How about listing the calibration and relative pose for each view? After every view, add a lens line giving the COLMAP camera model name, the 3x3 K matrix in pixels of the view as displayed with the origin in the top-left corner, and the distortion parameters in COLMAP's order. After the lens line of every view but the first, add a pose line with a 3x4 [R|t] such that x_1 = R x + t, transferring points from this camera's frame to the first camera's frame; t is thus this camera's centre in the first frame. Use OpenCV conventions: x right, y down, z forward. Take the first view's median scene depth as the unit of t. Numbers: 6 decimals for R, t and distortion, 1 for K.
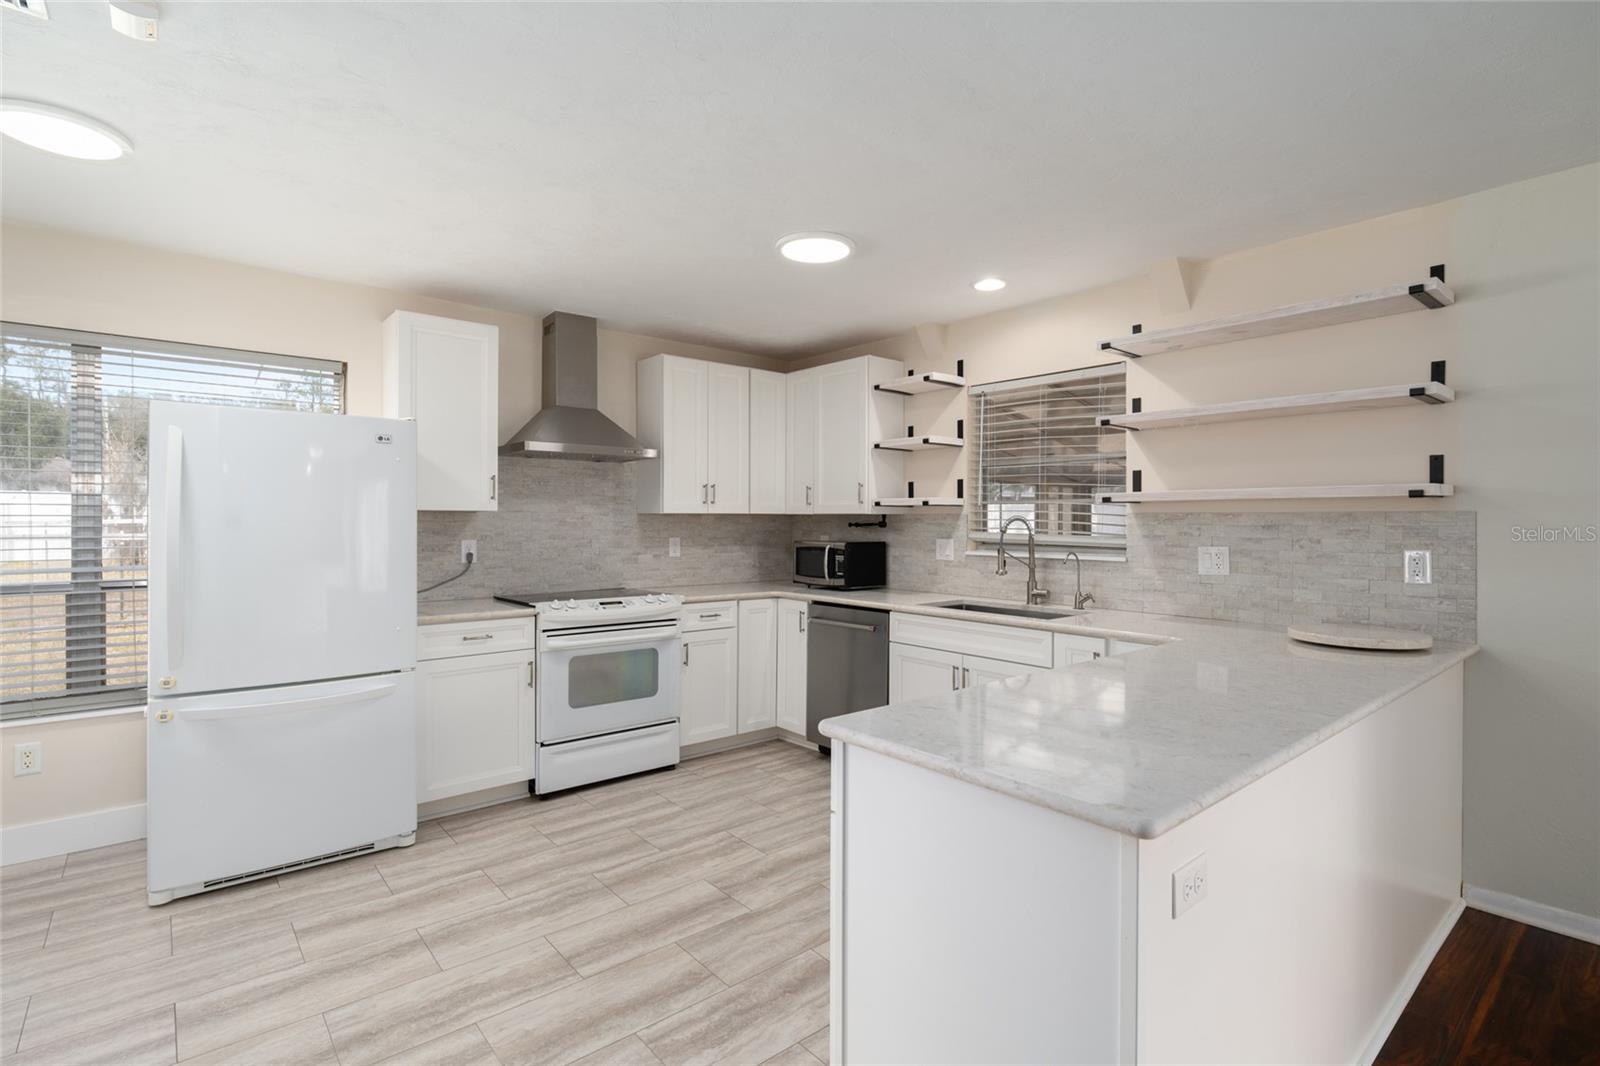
lens RADIAL K [[757.6, 0, 803.9], [0, 757.6, 522.9], [0, 0, 1]] dist [-0.004167, -0.000096]
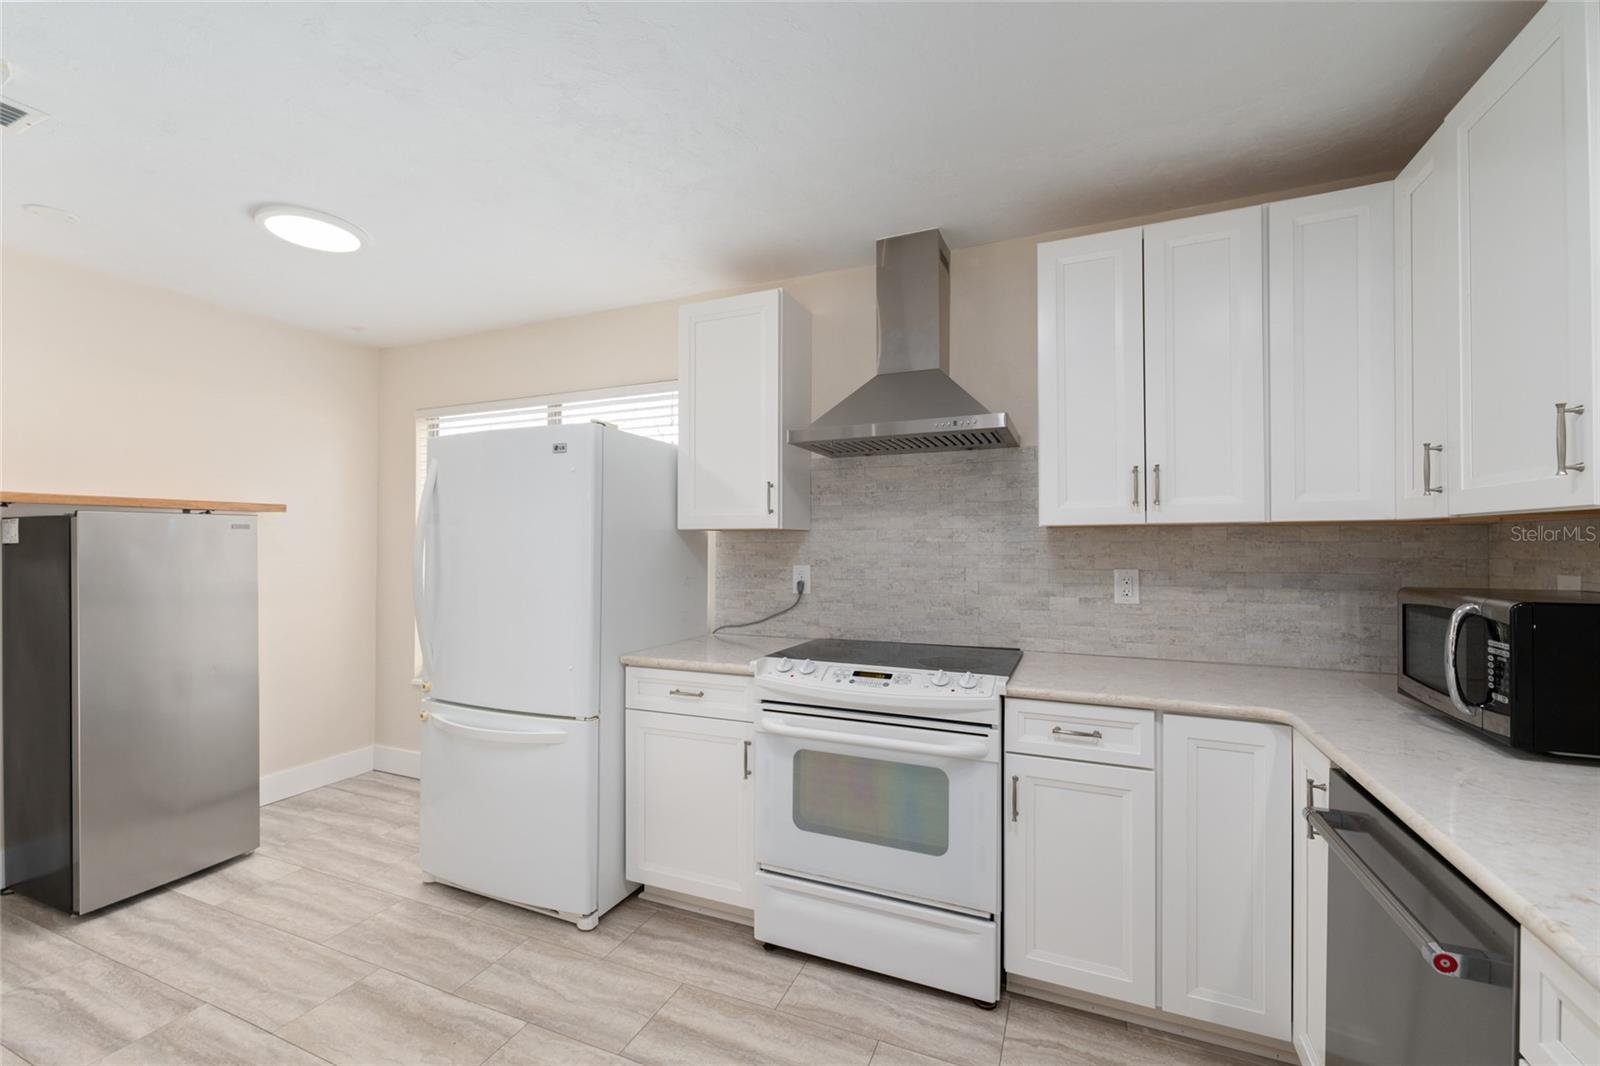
lens RADIAL K [[657.2, 0, 800.5], [0, 657.2, 536.8], [0, 0, 1]] dist [0.001862, 0.000050]
pose [[0.447368, -0.014022, -0.894240, 0.194264], [0.001825, 0.999889, -0.014766, 0.002622], [0.894348, 0.004973, 0.447344, 0.712495]]
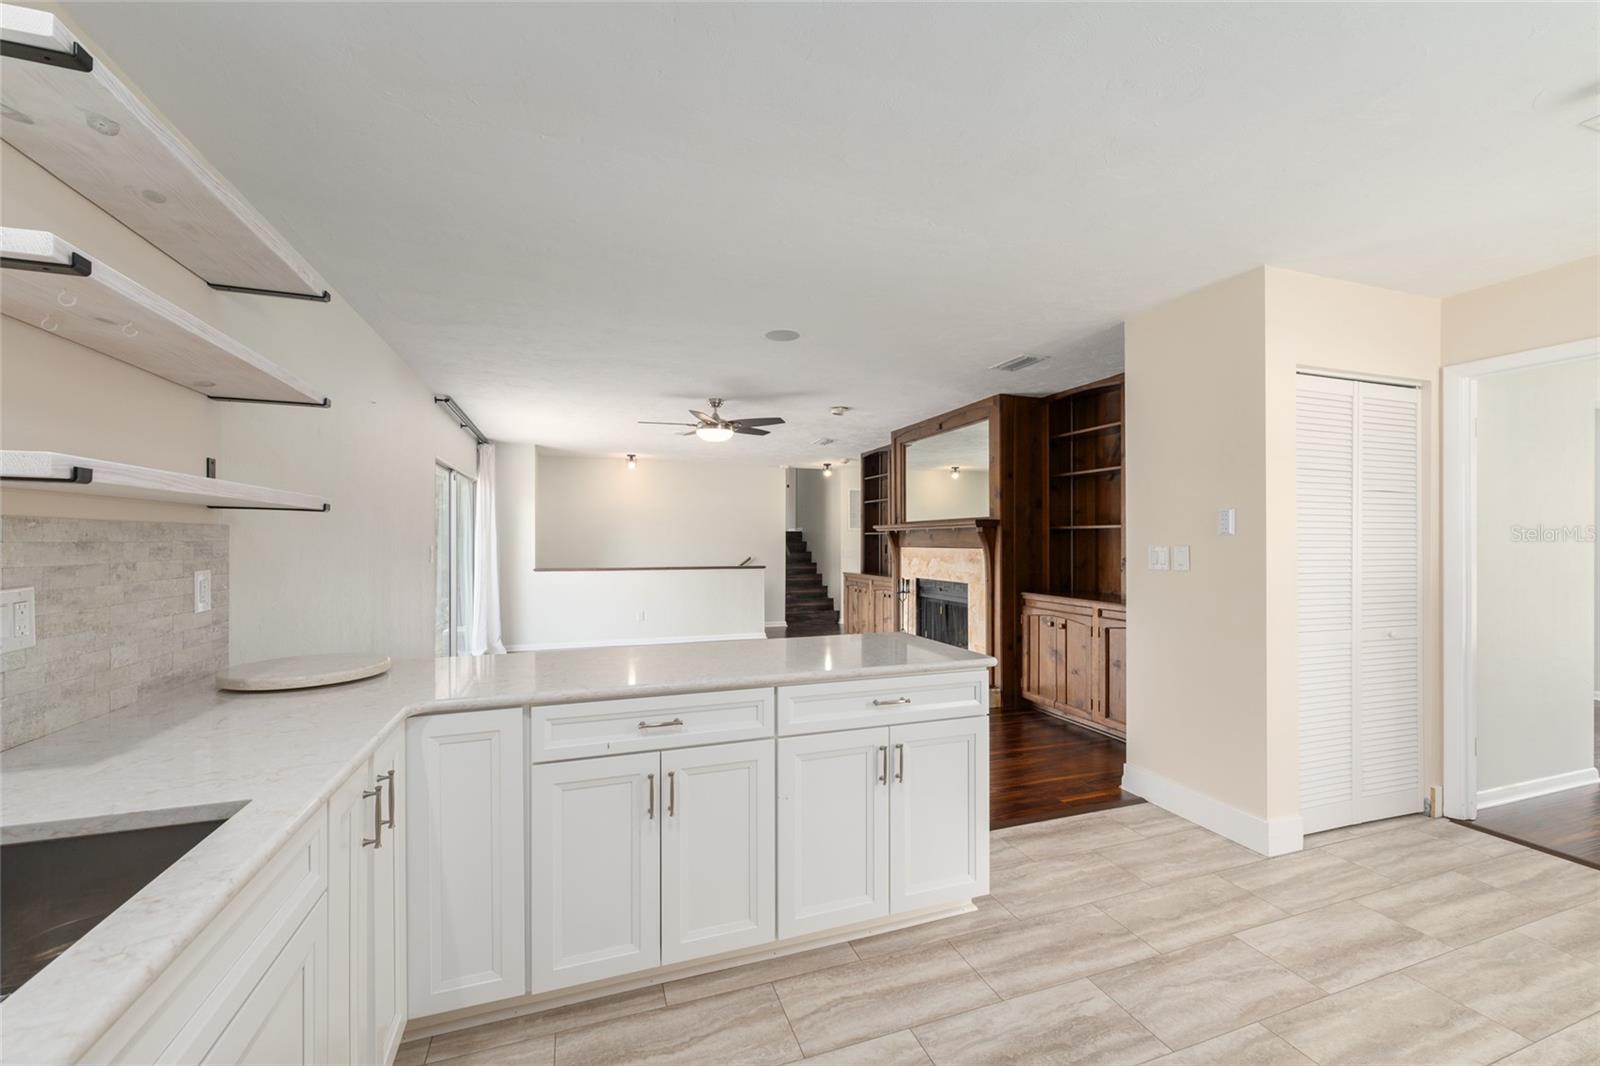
lens RADIAL K [[642.3, 0, 803.4], [0, 642.3, 535.1], [0, 0, 1]] dist [0.002131, -0.000467]
pose [[-0.933952, 0.000300, 0.357399, -0.036048], [-0.002223, 0.999975, -0.006647, 0.000133], [-0.357392, -0.007002, -0.933928, 1.009460]]
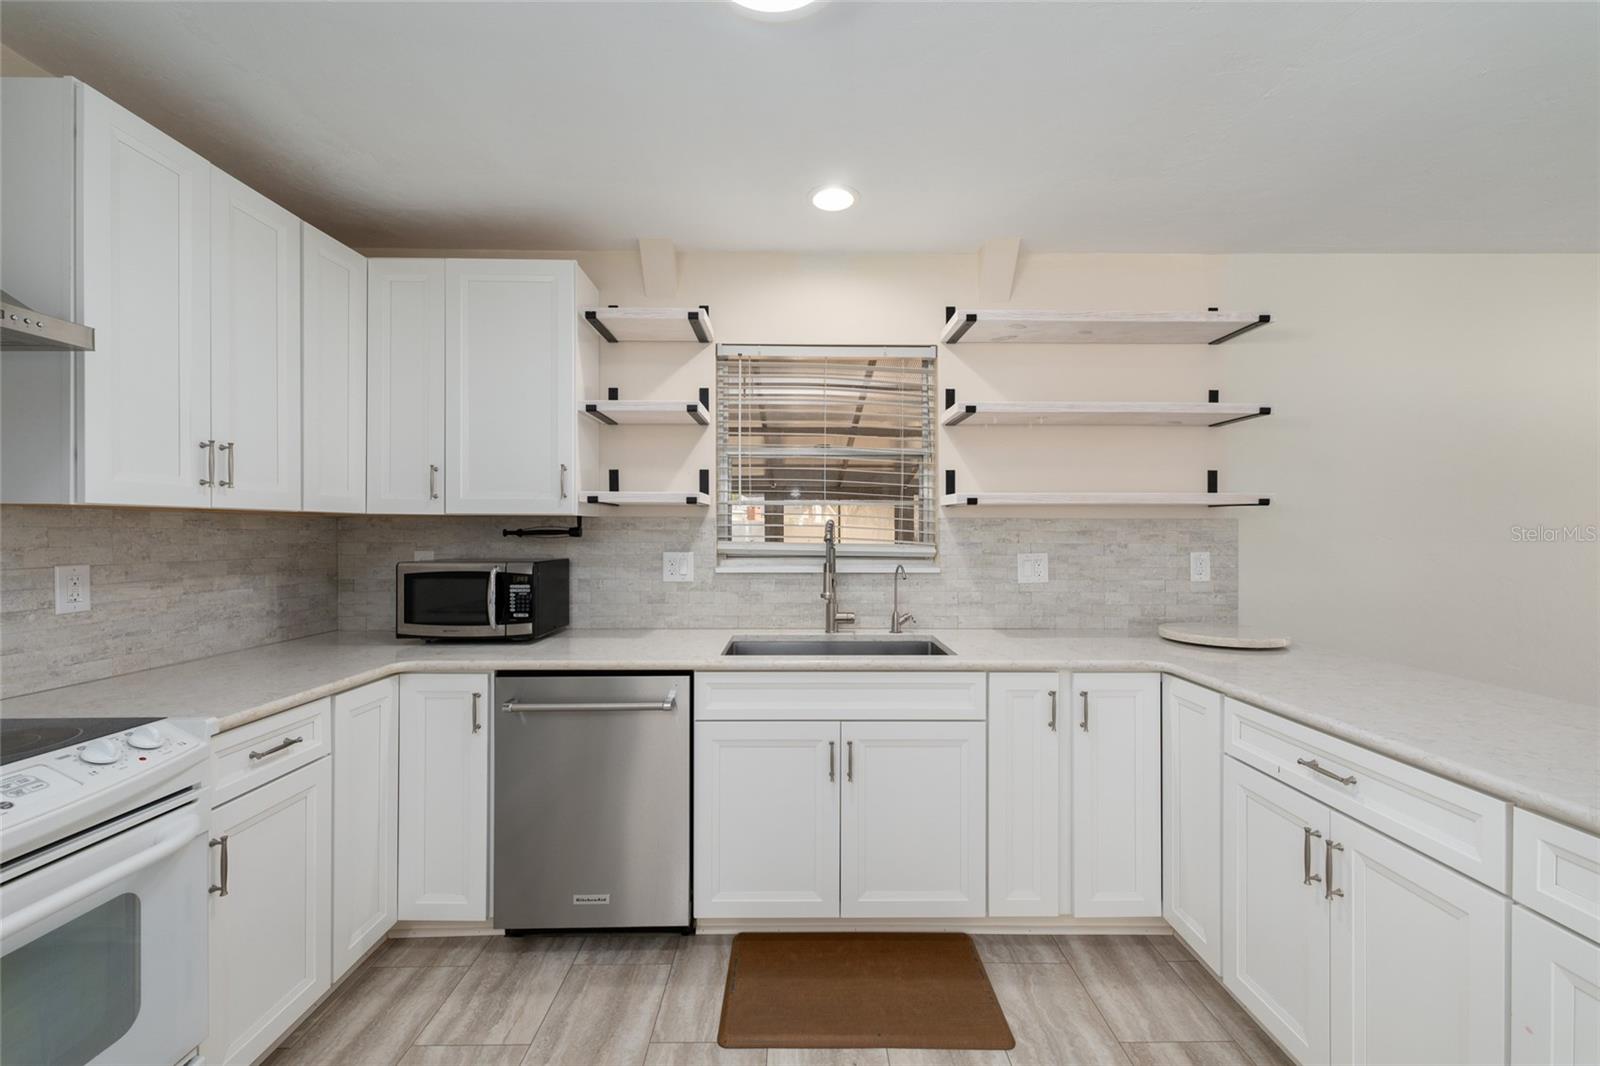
lens RADIAL K [[642.3, 0, 803.4], [0, 642.3, 535.1], [0, 0, 1]] dist [0.002131, -0.000467]
pose [[0.641017, -0.006224, 0.767501, -0.230132], [0.002151, 0.999978, 0.006313, 0.001926], [-0.767524, -0.002395, 0.641016, 0.594107]]
